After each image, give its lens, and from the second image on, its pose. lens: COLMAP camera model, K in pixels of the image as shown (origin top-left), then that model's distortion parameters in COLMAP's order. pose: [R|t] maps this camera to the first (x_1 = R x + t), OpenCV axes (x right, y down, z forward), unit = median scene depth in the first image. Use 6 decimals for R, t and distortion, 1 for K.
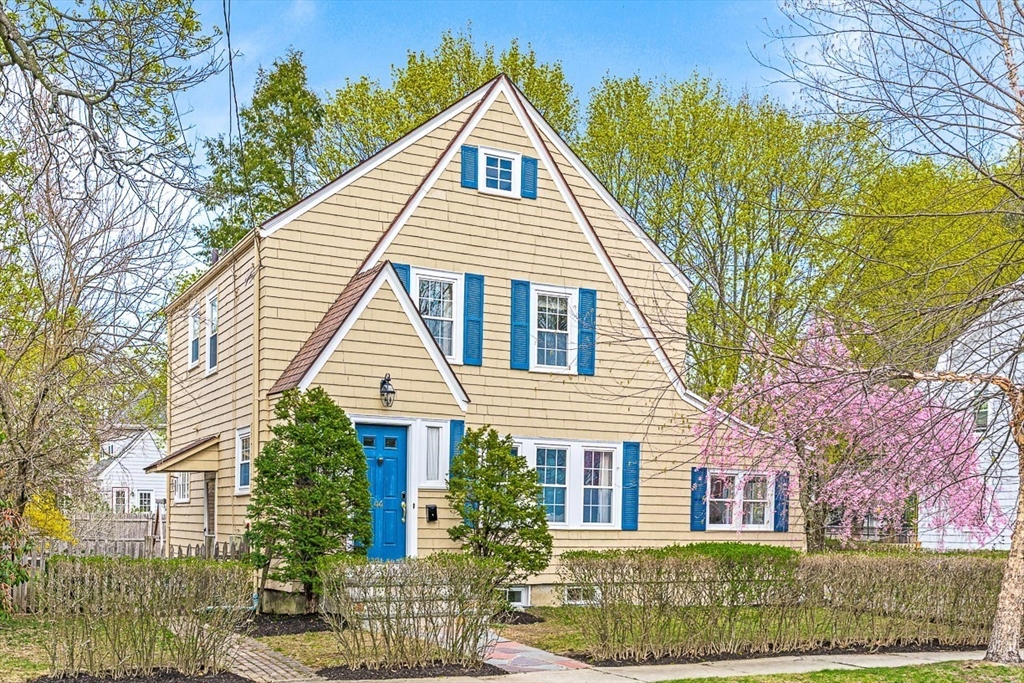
lens RADIAL K [[1096.6, 0, 509.9], [0, 1096.6, 475.3], [0, 0, 1]] dist [0.001391, 0.205504]
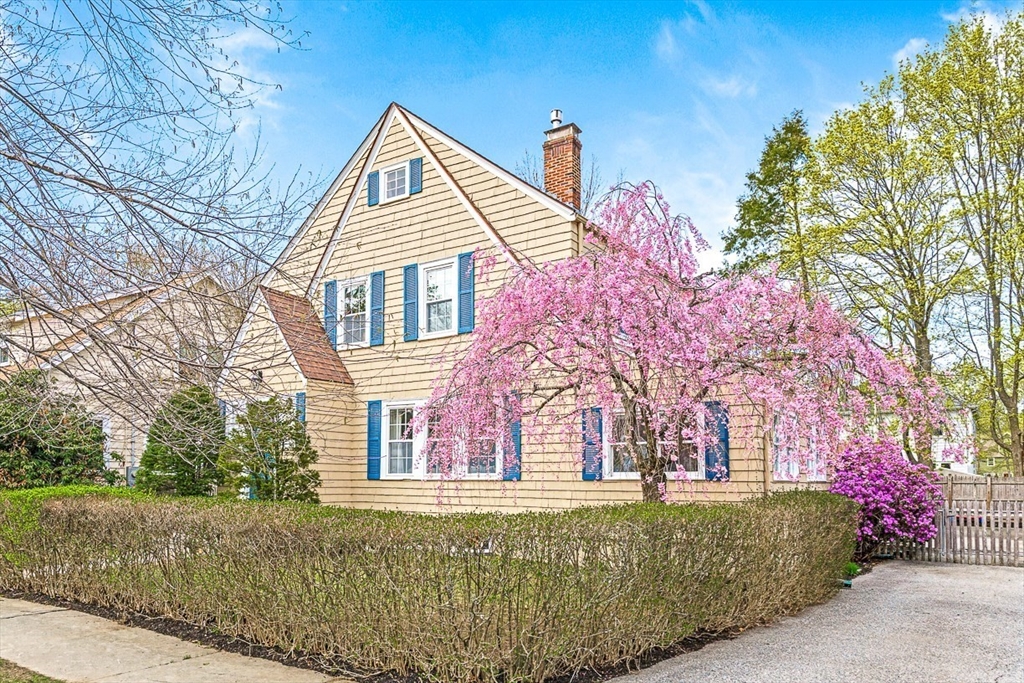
lens RADIAL K [[746.0, 0, 474.4], [0, 746.0, 399.2], [0, 0, 1]] dist [0.002367, 0.001209]
pose [[0.449137, -0.105037, -0.887267, 0.722778], [0.045432, 0.994466, -0.094730, 0.041691], [0.892307, 0.002236, 0.451424, 0.700192]]
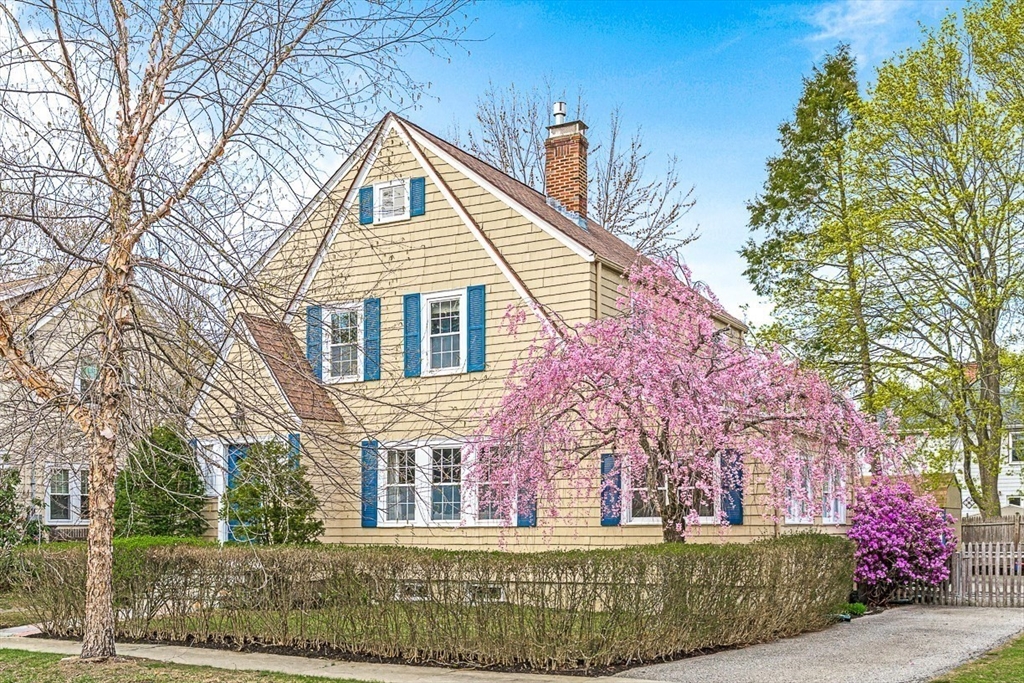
lens RADIAL K [[1127.6, 0, 514.1], [0, 1127.6, 427.4], [0, 0, 1]] dist [0.010863, -0.010104]
pose [[0.547148, -0.085629, -0.832644, 0.963976], [0.053369, 0.996298, -0.067389, 0.031350], [0.835332, -0.007566, 0.549693, 0.474831]]
